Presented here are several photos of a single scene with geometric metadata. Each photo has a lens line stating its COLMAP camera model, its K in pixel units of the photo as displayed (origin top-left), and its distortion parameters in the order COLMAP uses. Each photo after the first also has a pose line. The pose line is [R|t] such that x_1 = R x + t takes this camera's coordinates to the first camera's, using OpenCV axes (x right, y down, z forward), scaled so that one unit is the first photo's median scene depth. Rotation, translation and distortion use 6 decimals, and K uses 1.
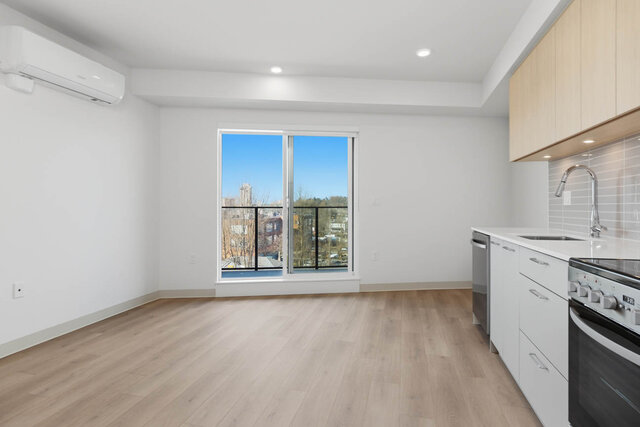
lens RADIAL K [[338.3, 0, 315.9], [0, 338.3, 210.4], [0, 0, 1]] dist [0.005435, -0.000042]
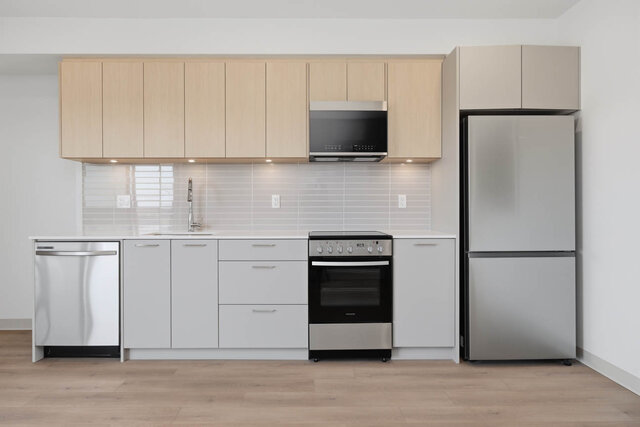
lens RADIAL K [[405.8, 0, 315.5], [0, 405.8, 210.9], [0, 0, 1]] dist [-0.009035, 0.010584]
pose [[-0.263252, -0.005161, 0.964713, -0.552955], [0.007914, 0.999940, 0.007509, -0.009223], [-0.964695, 0.009611, -0.263195, 0.588403]]
